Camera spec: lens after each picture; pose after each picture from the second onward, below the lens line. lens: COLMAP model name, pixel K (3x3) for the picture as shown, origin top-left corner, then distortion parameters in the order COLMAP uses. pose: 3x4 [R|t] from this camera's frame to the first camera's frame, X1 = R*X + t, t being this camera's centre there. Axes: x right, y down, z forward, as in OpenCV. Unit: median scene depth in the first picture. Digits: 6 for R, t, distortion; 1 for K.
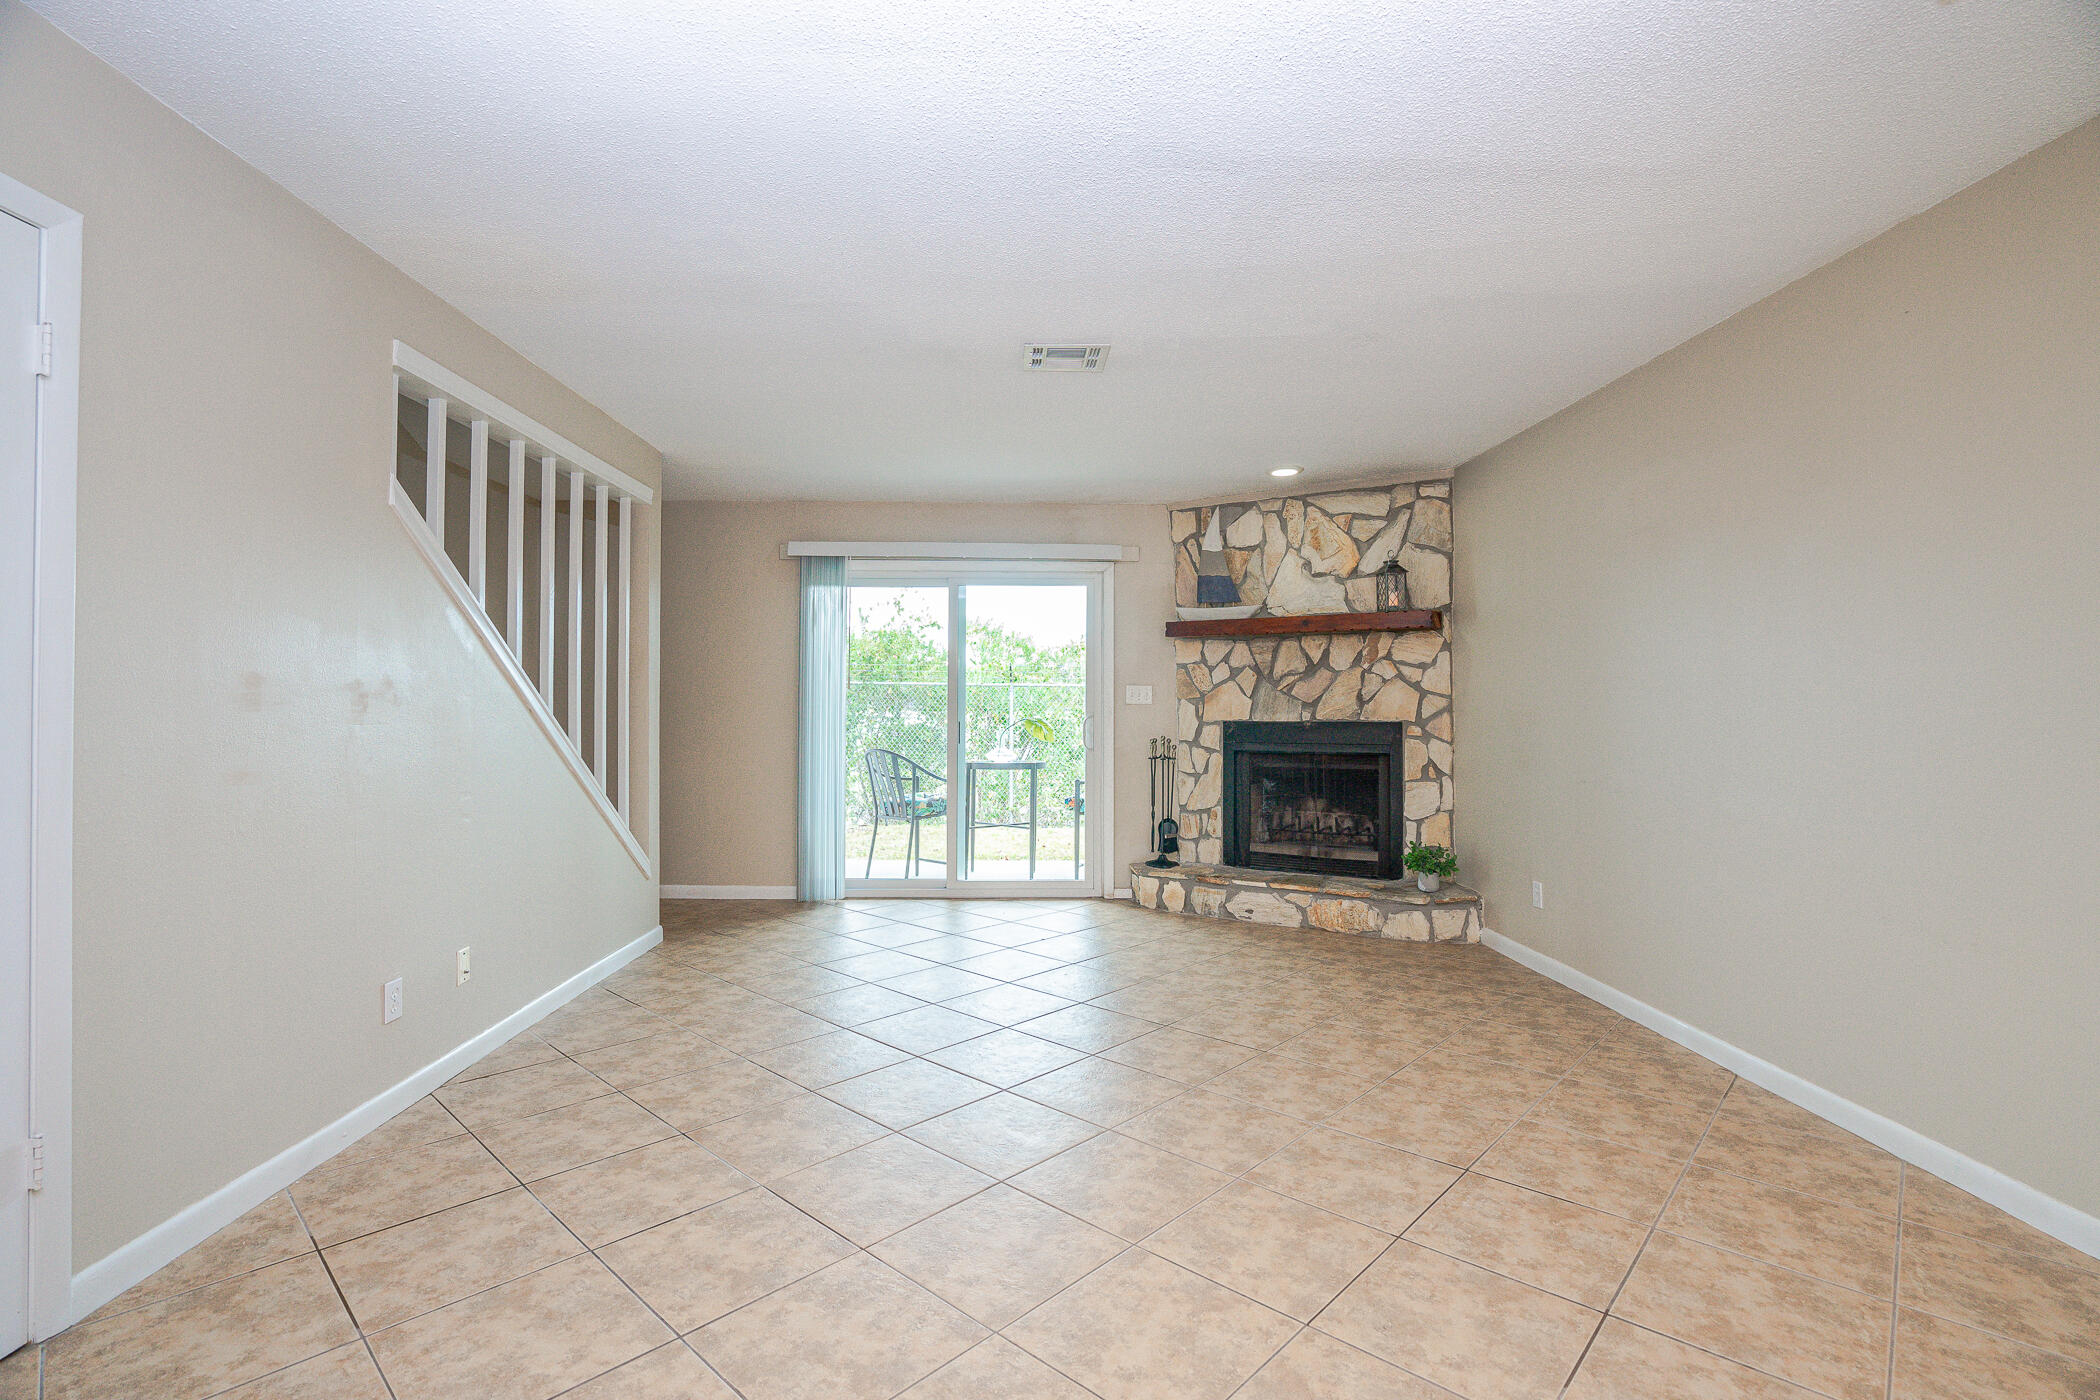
lens RADIAL K [[977.5, 0, 1051.2], [0, 977.5, 685.7], [0, 0, 1]] dist [-0.059258, 0.023637]
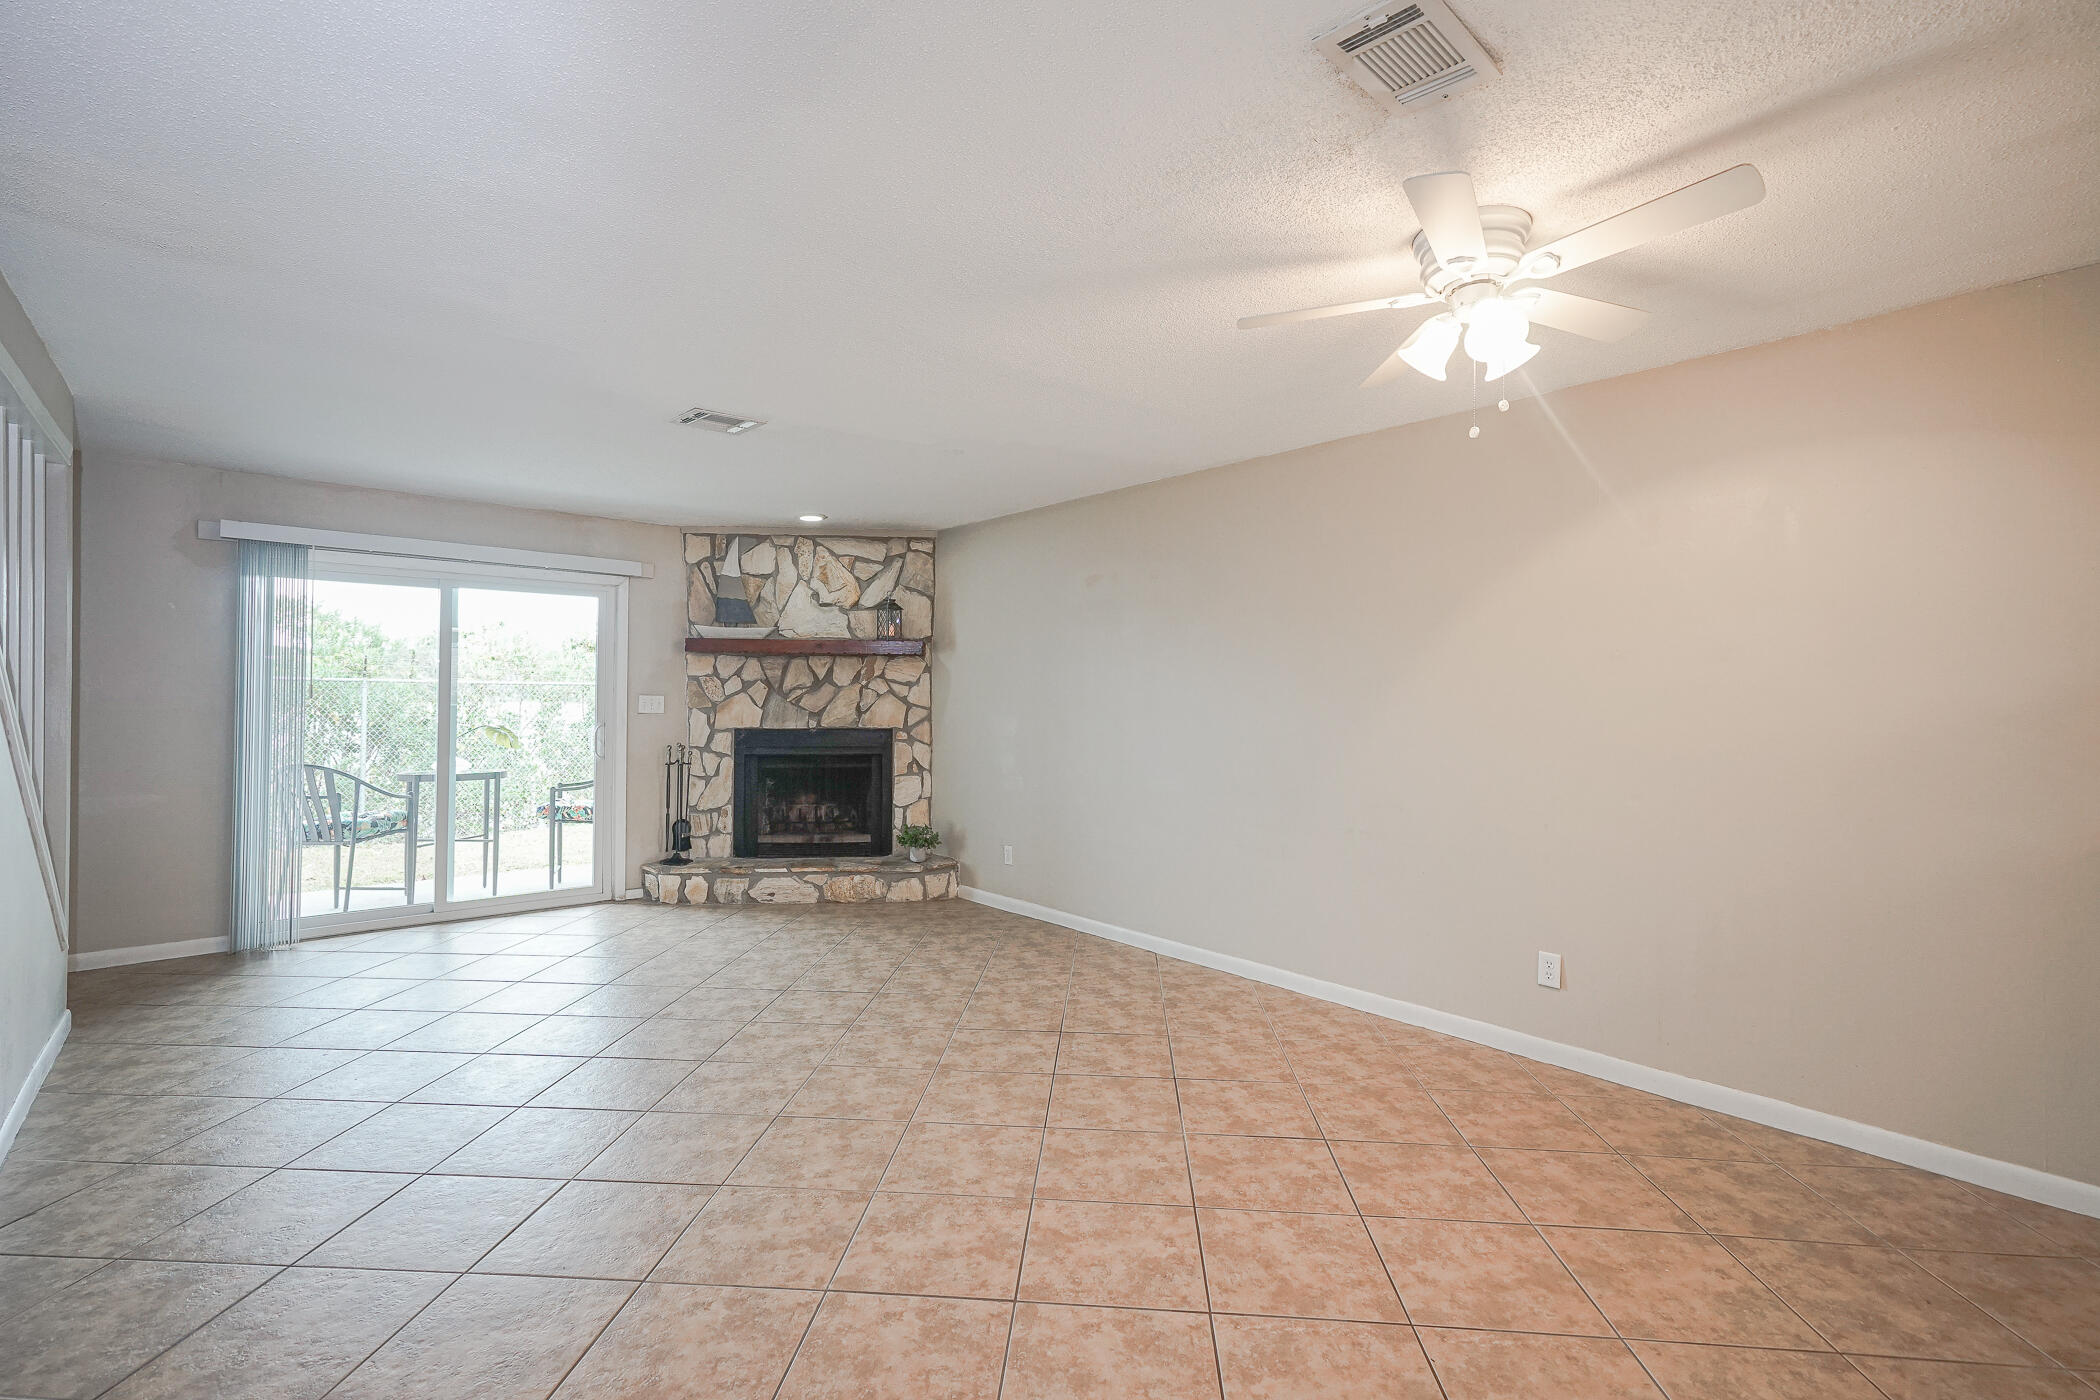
lens RADIAL K [[958.0, 0, 1039.9], [0, 958.0, 692.0], [0, 0, 1]] dist [0.011883, 0.000951]
pose [[0.783277, 0.008661, 0.621612, -0.248486], [-0.019969, 0.999738, 0.011232, -0.026429], [-0.621352, -0.021211, 0.783244, -0.080817]]
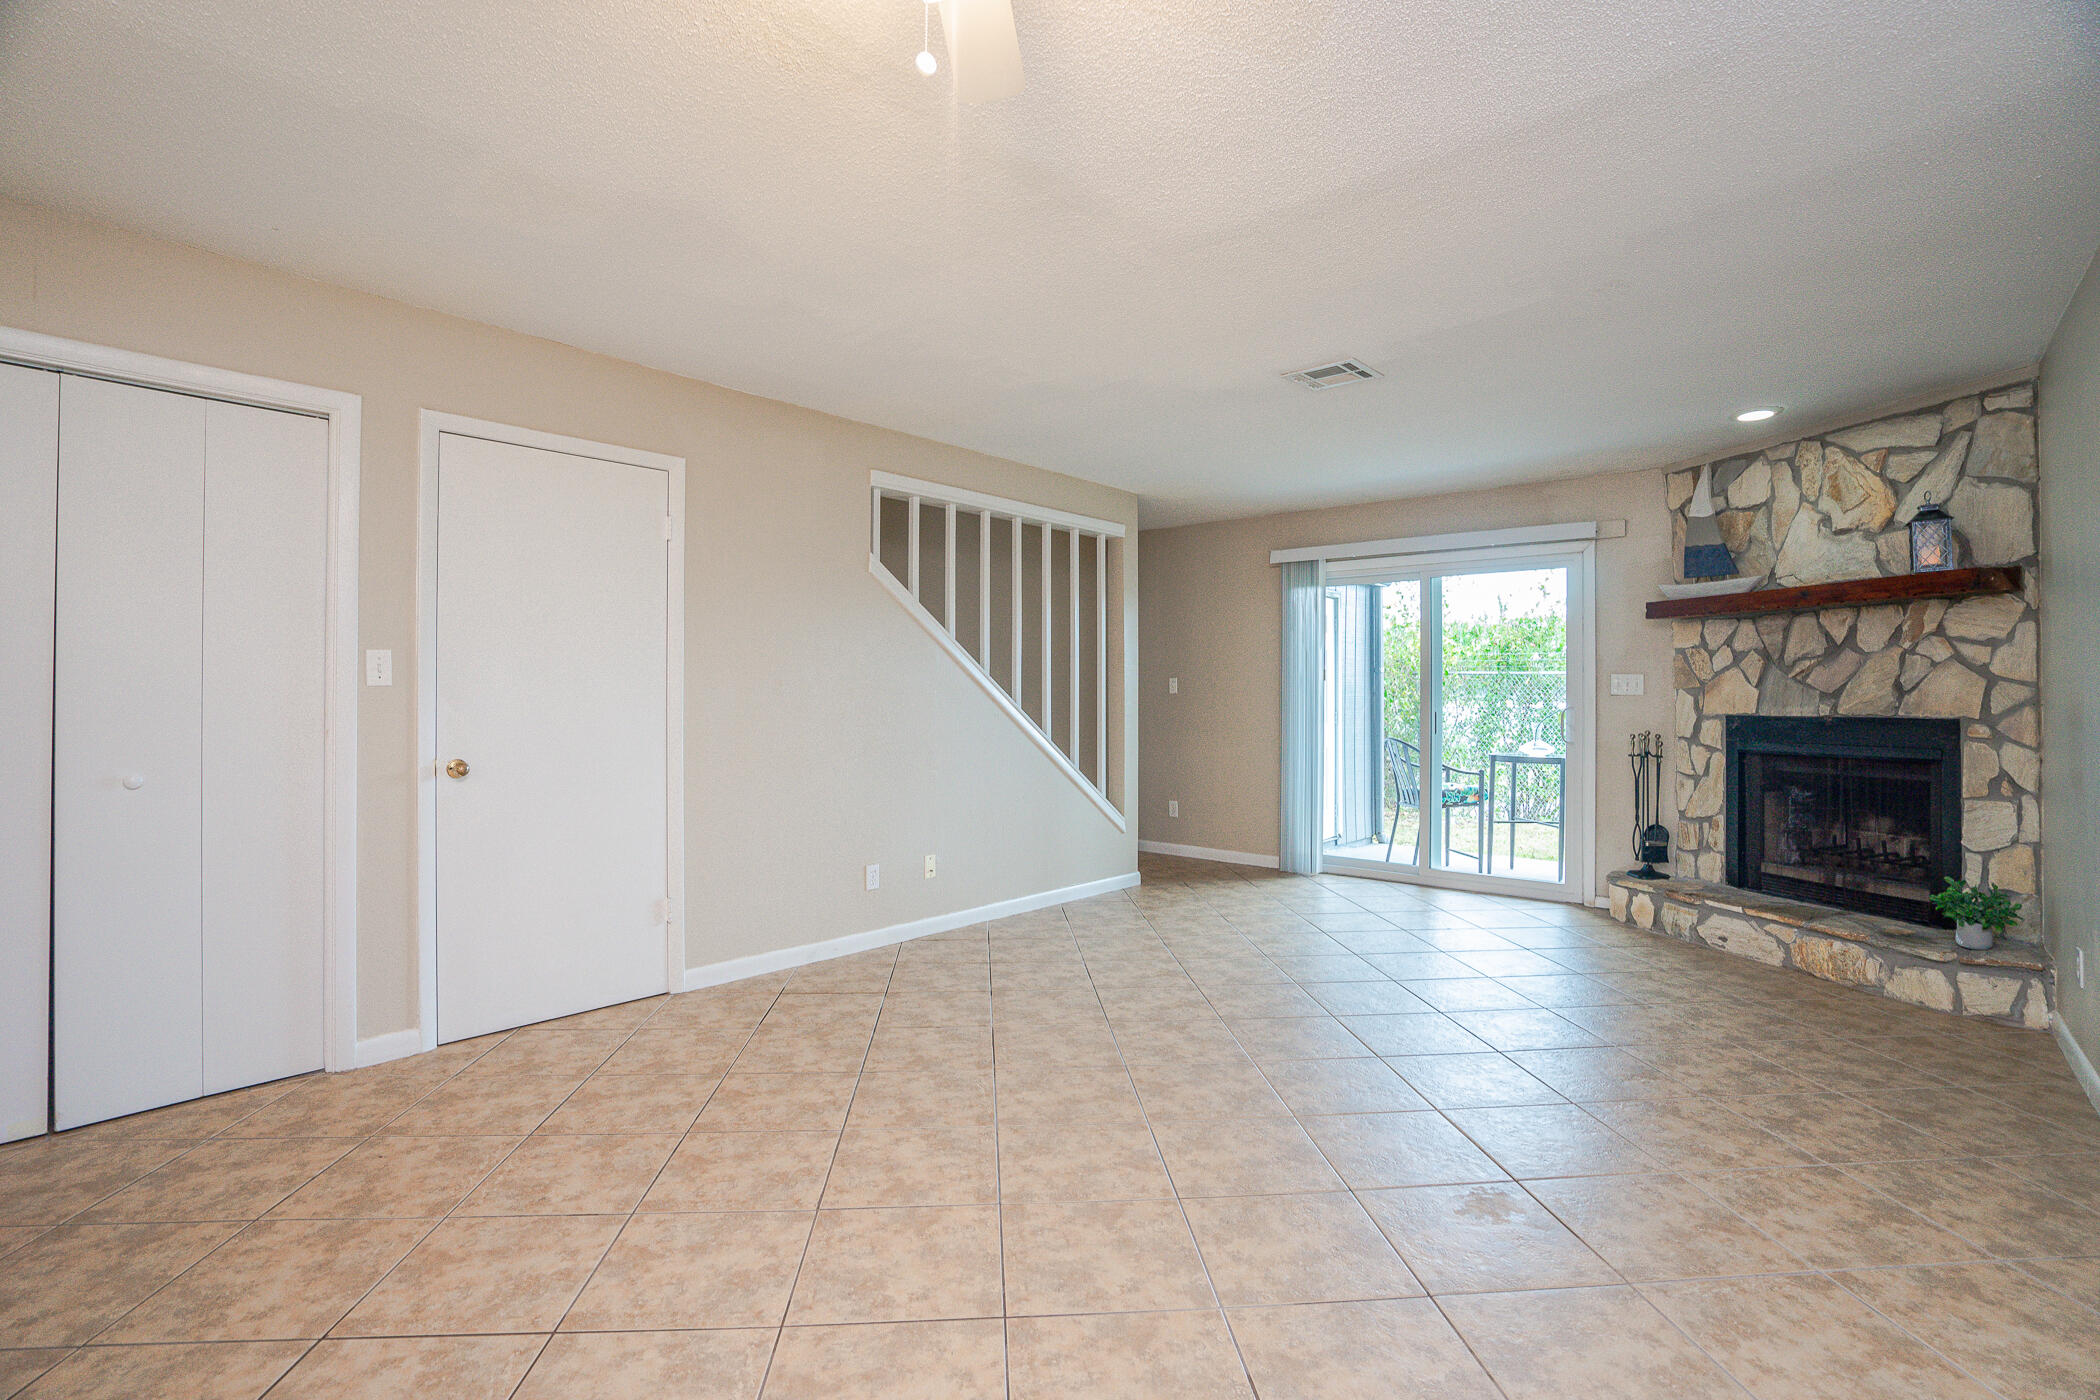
lens RADIAL K [[977.5, 0, 1051.2], [0, 977.5, 685.7], [0, 0, 1]] dist [-0.059258, 0.023637]
pose [[0.733784, -0.006465, -0.679352, 0.330297], [0.012753, 0.999910, 0.004260, -0.000037], [0.679263, -0.011790, 0.733800, -0.005755]]
